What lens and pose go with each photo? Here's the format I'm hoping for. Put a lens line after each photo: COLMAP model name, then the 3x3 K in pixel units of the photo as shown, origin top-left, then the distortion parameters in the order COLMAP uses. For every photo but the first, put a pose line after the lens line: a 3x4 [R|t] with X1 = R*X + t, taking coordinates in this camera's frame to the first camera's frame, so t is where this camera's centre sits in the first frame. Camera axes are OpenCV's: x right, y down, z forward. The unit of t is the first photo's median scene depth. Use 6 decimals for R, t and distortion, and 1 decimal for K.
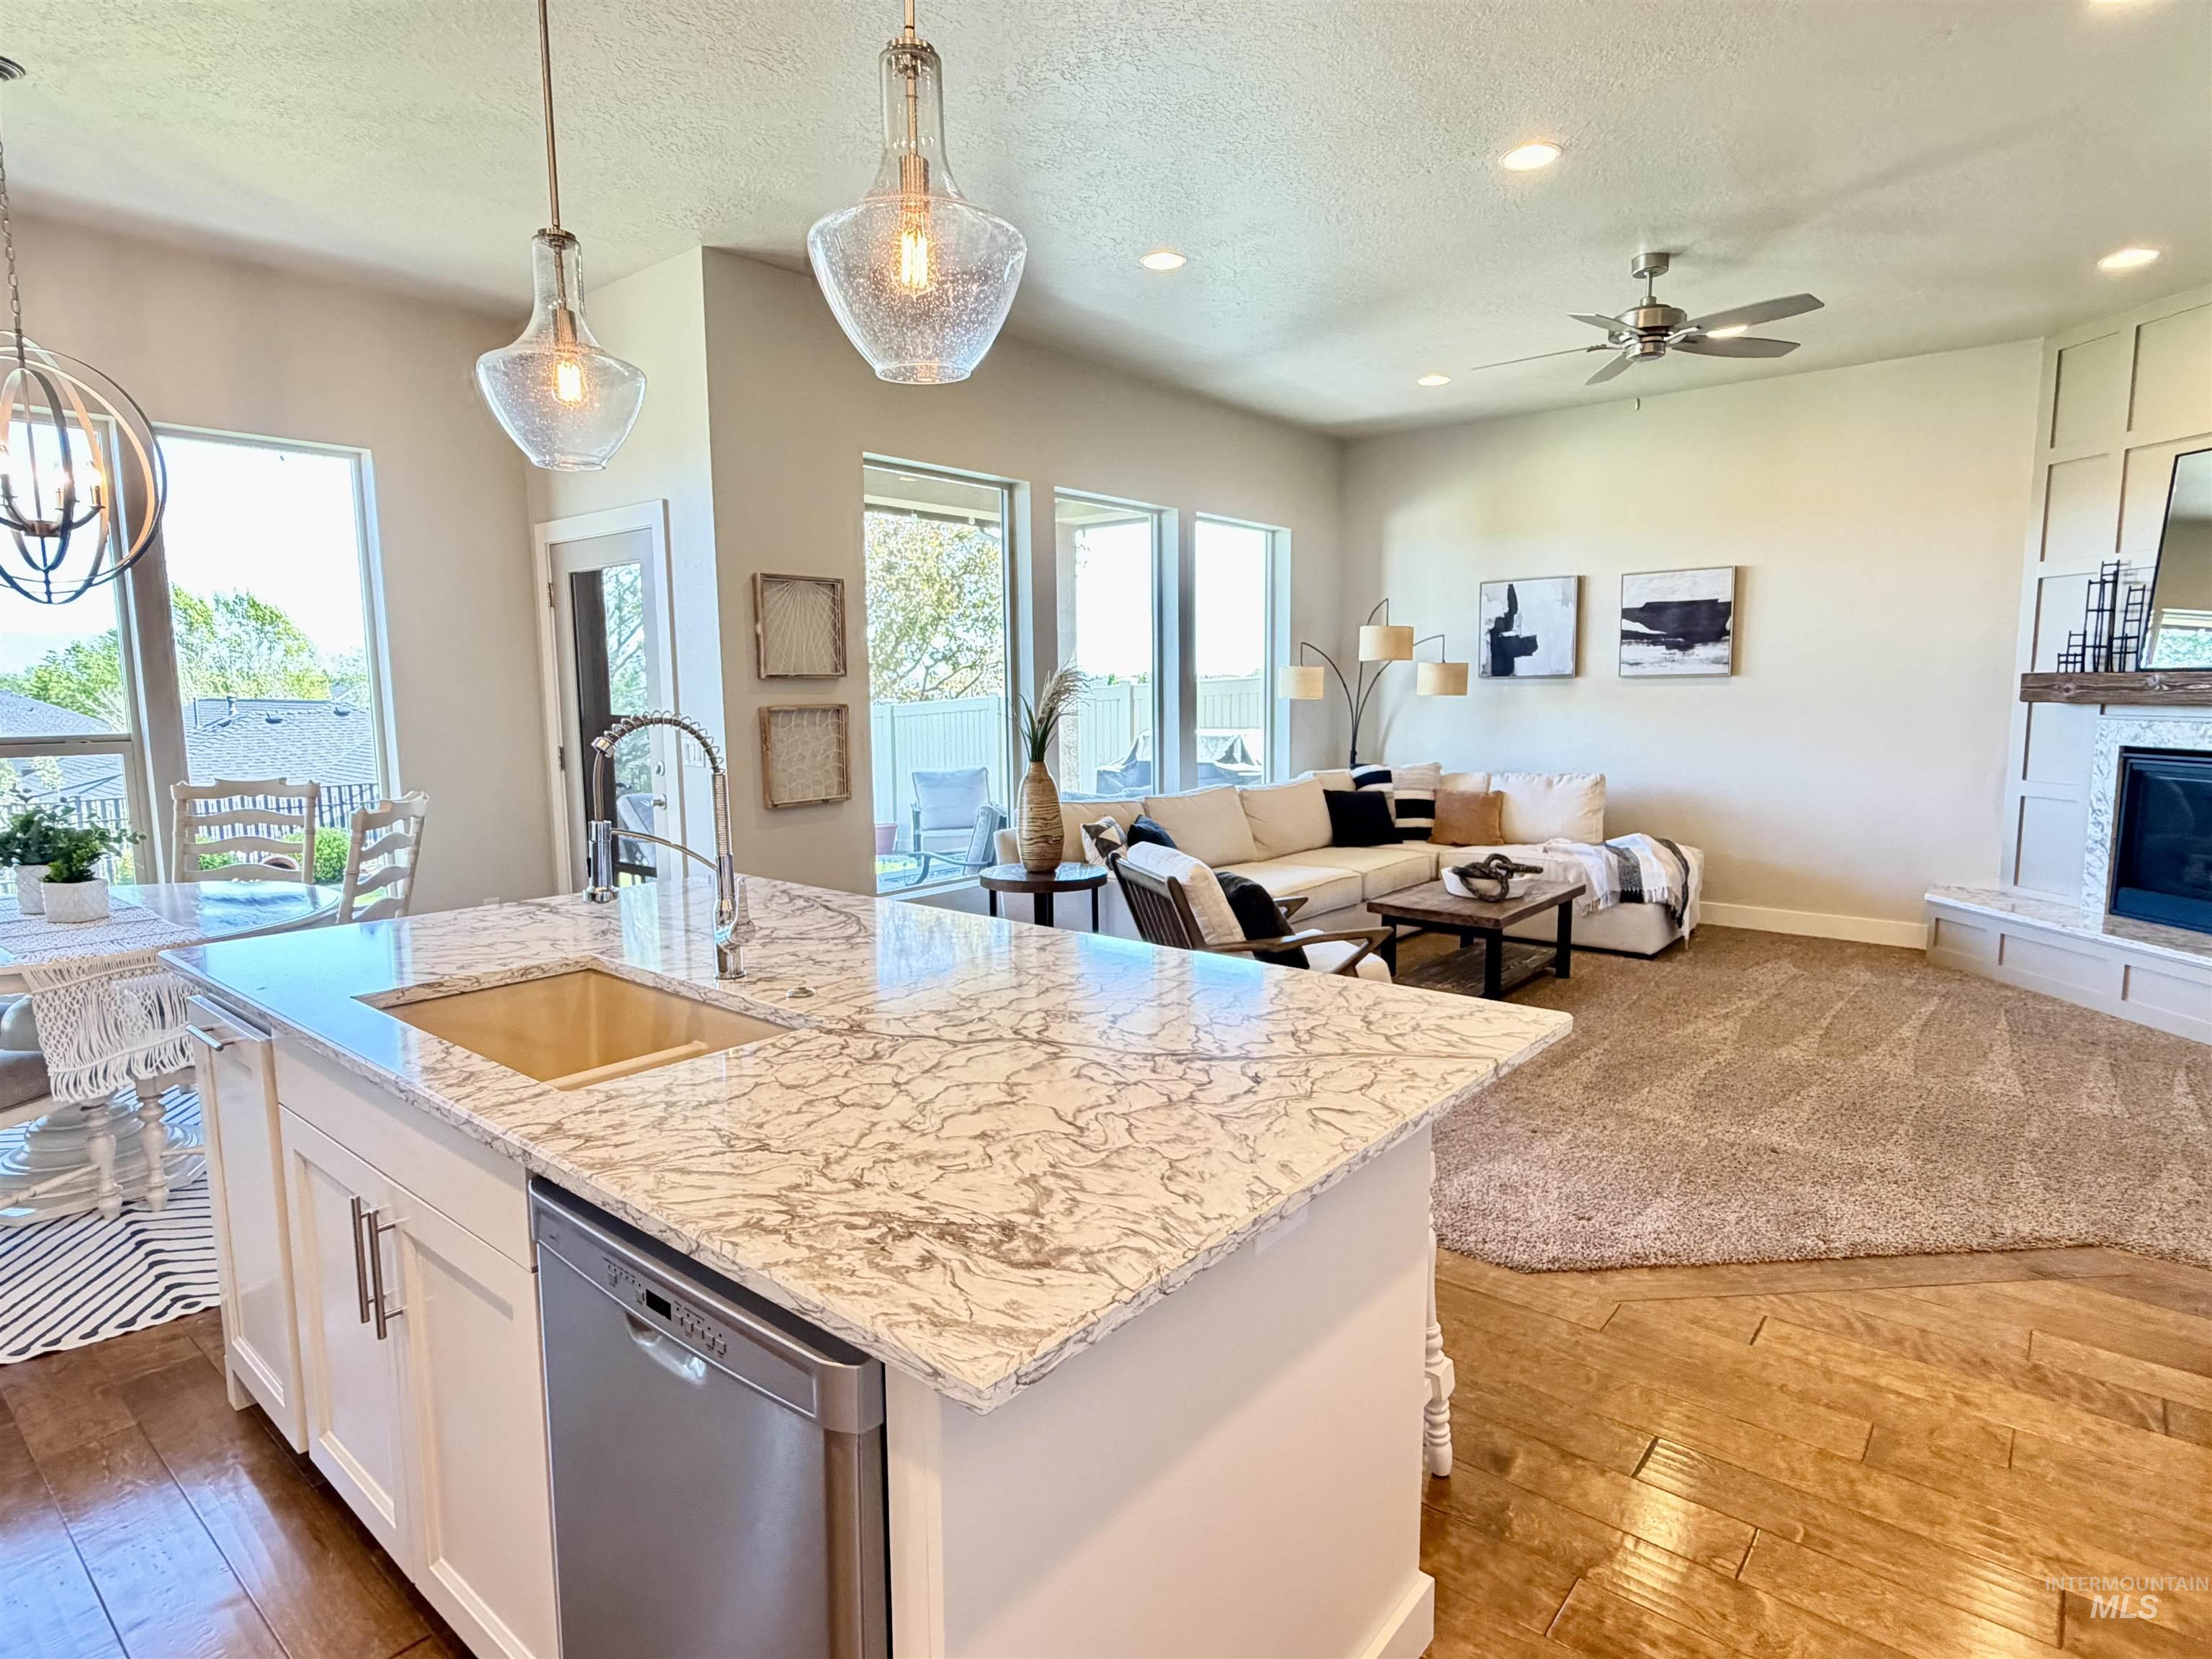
lens RADIAL K [[1192.6, 0, 1106.0], [0, 1192.6, 829.5], [0, 0, 1]] dist [-0.001411, 0.000617]
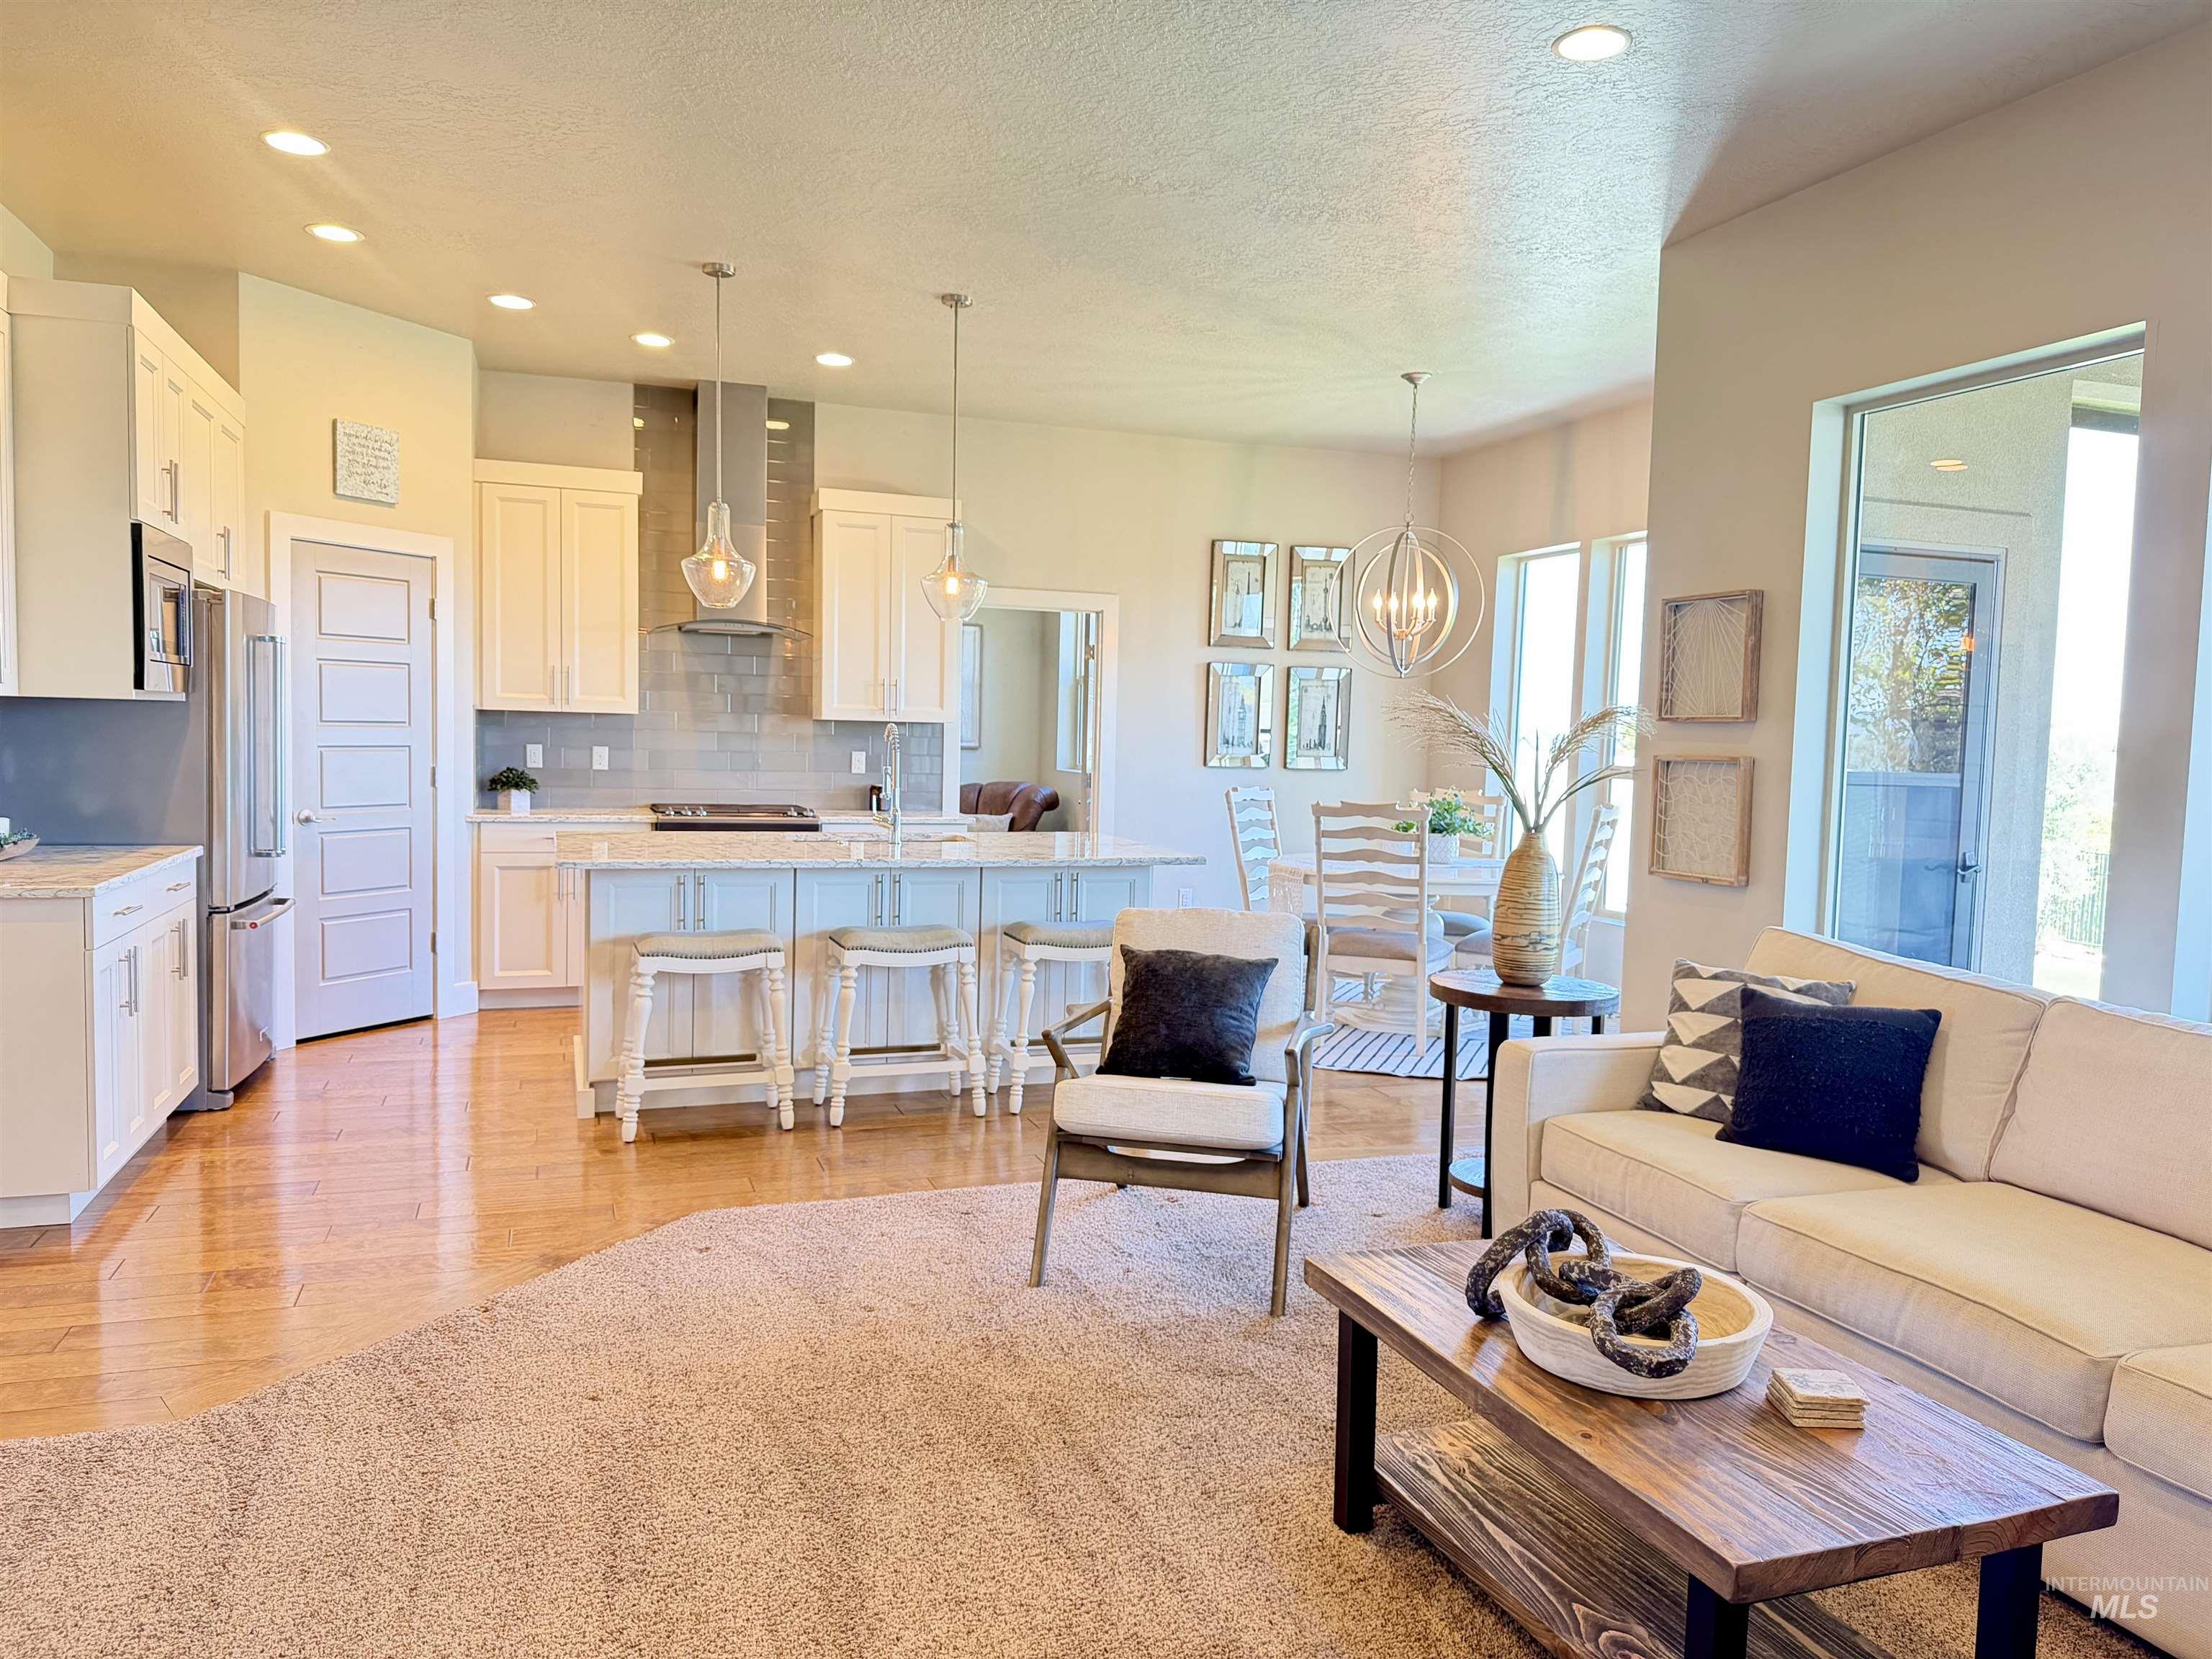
lens RADIAL K [[1537.7, 0, 1099.6], [0, 1537.7, 832.1], [0, 0, 1]] dist [0.033991, -0.051108]
pose [[-0.506899, 0.051080, -0.860491, 0.851753], [-0.127051, 0.982913, 0.133191, -0.142880], [0.852591, 0.176841, -0.491748, 1.196151]]
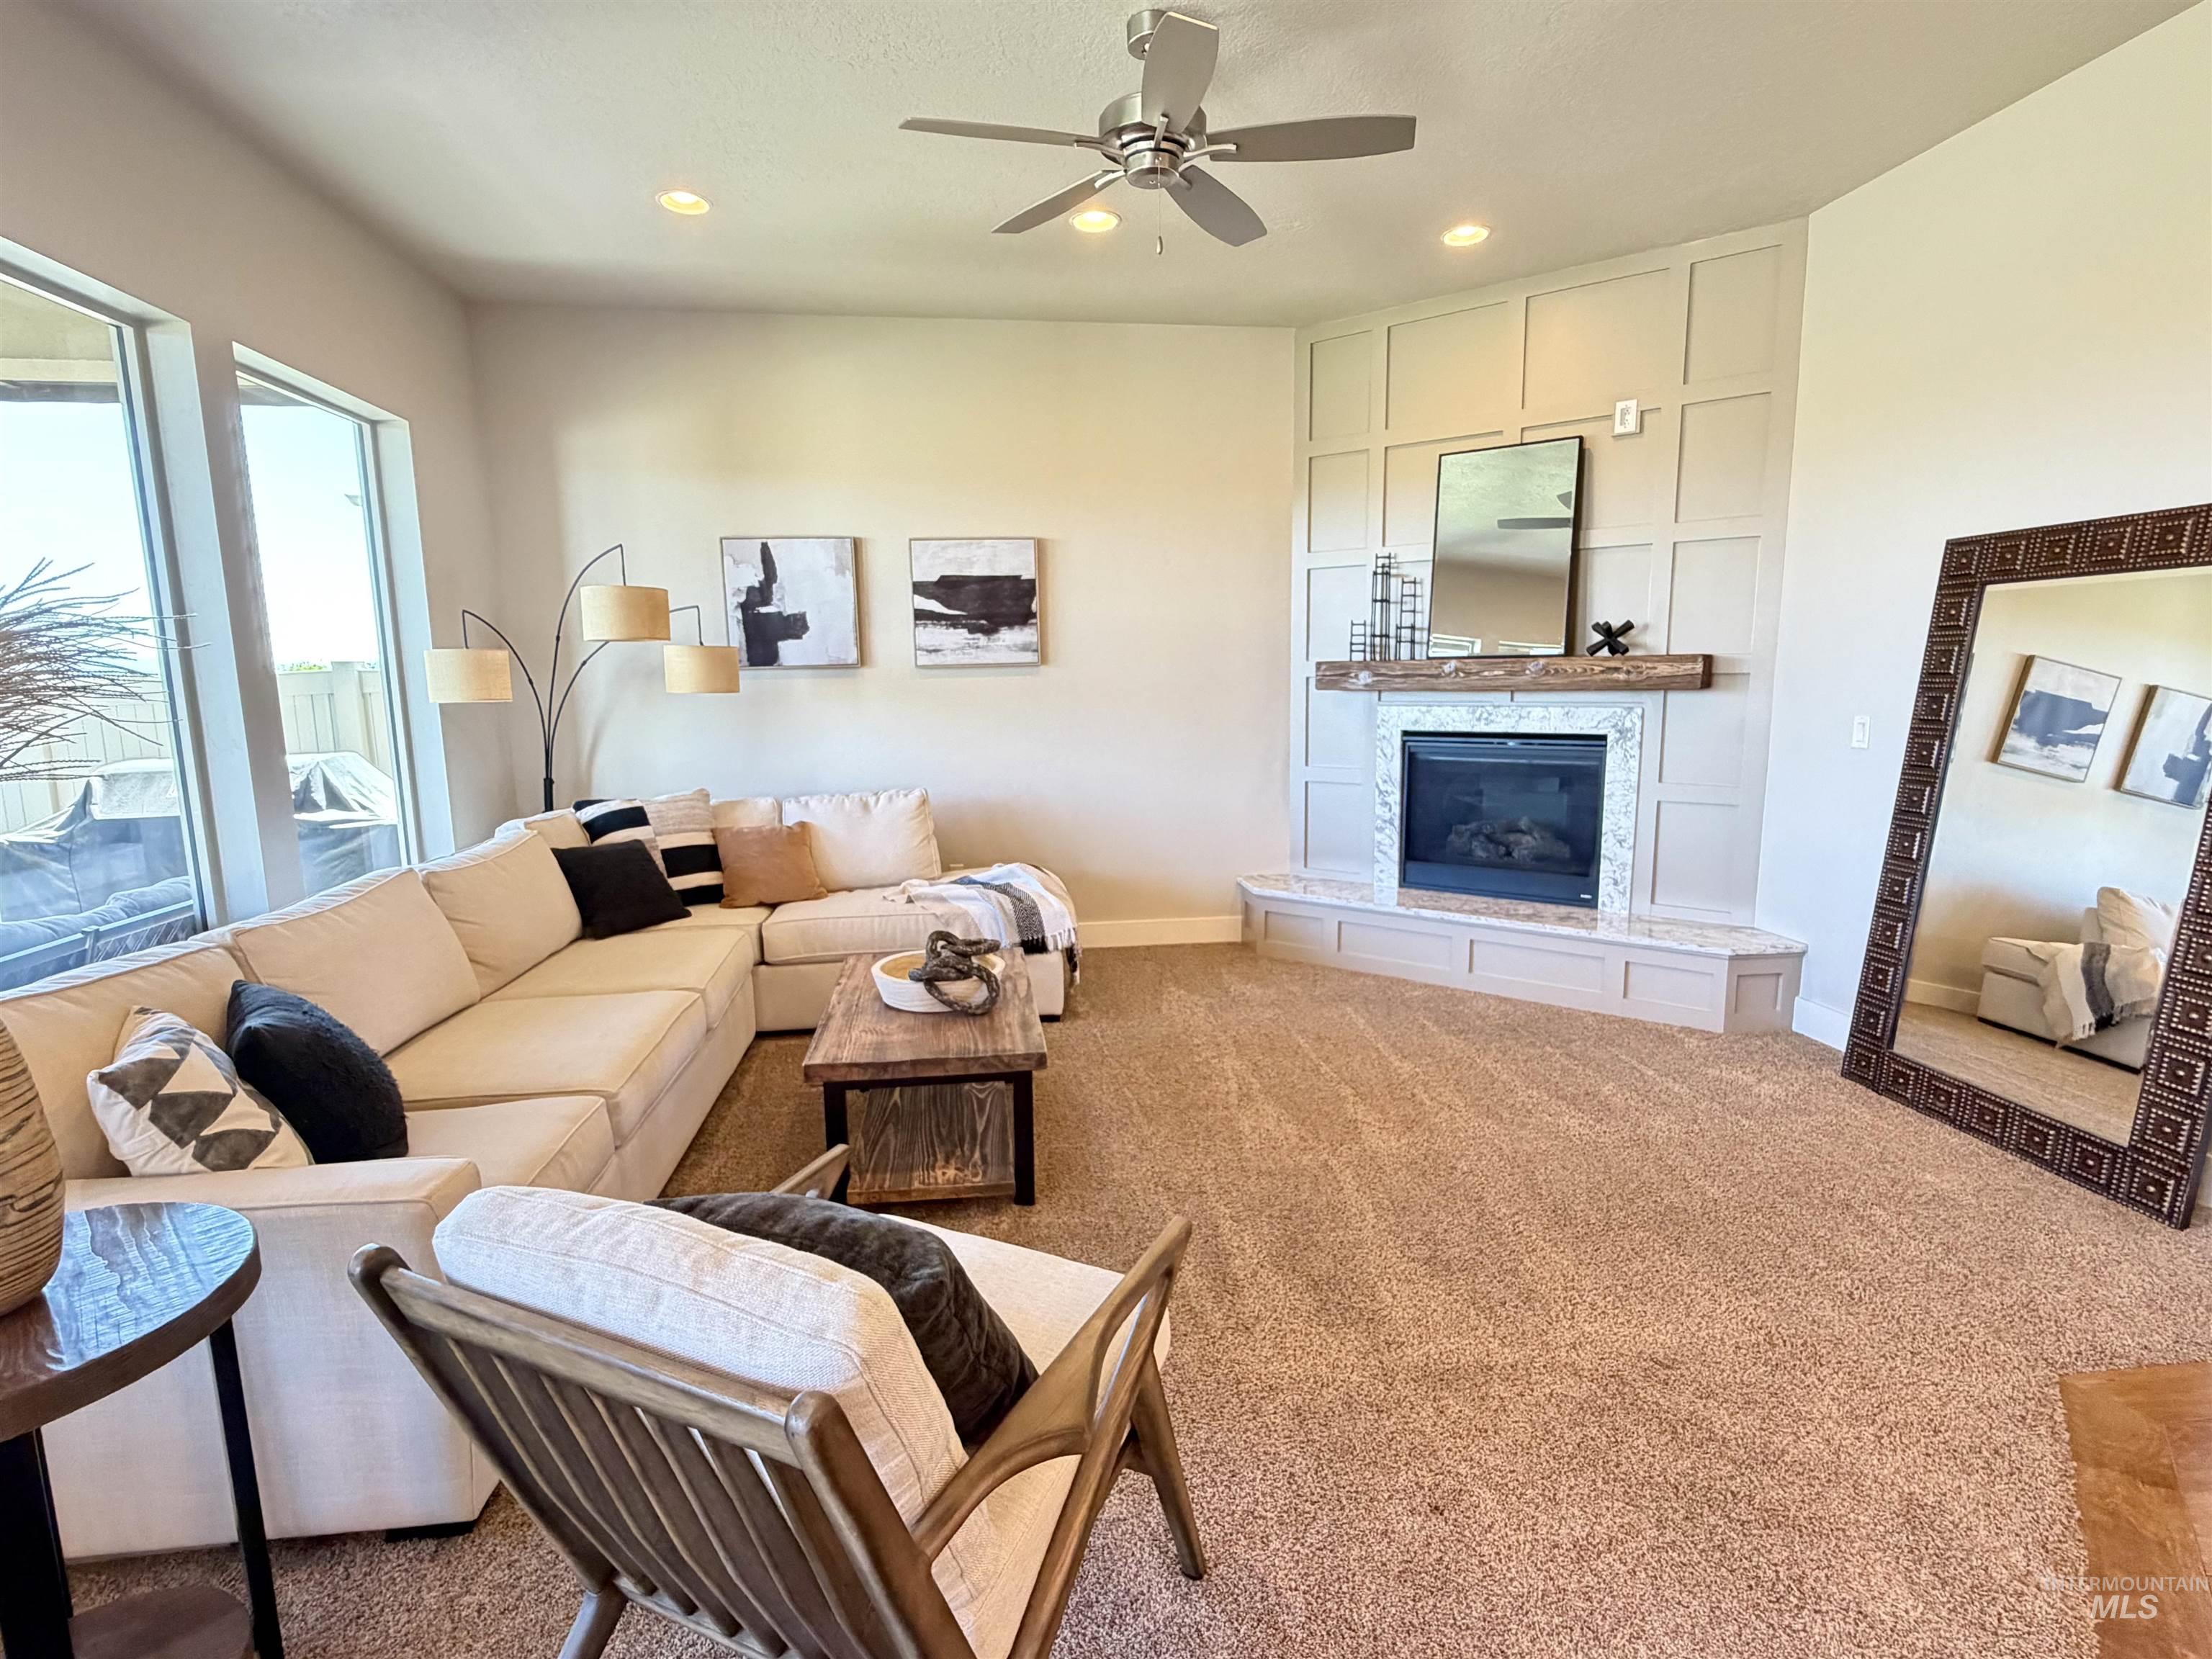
lens RADIAL K [[1086.6, 0, 1112.3], [0, 1086.6, 833.4], [0, 0, 1]] dist [0.000044, 0.000040]
pose [[0.675380, -0.110084, 0.729208, -0.046061], [0.097046, 0.993464, 0.060095, -0.069741], [-0.731057, 0.030180, 0.681648, 0.598078]]
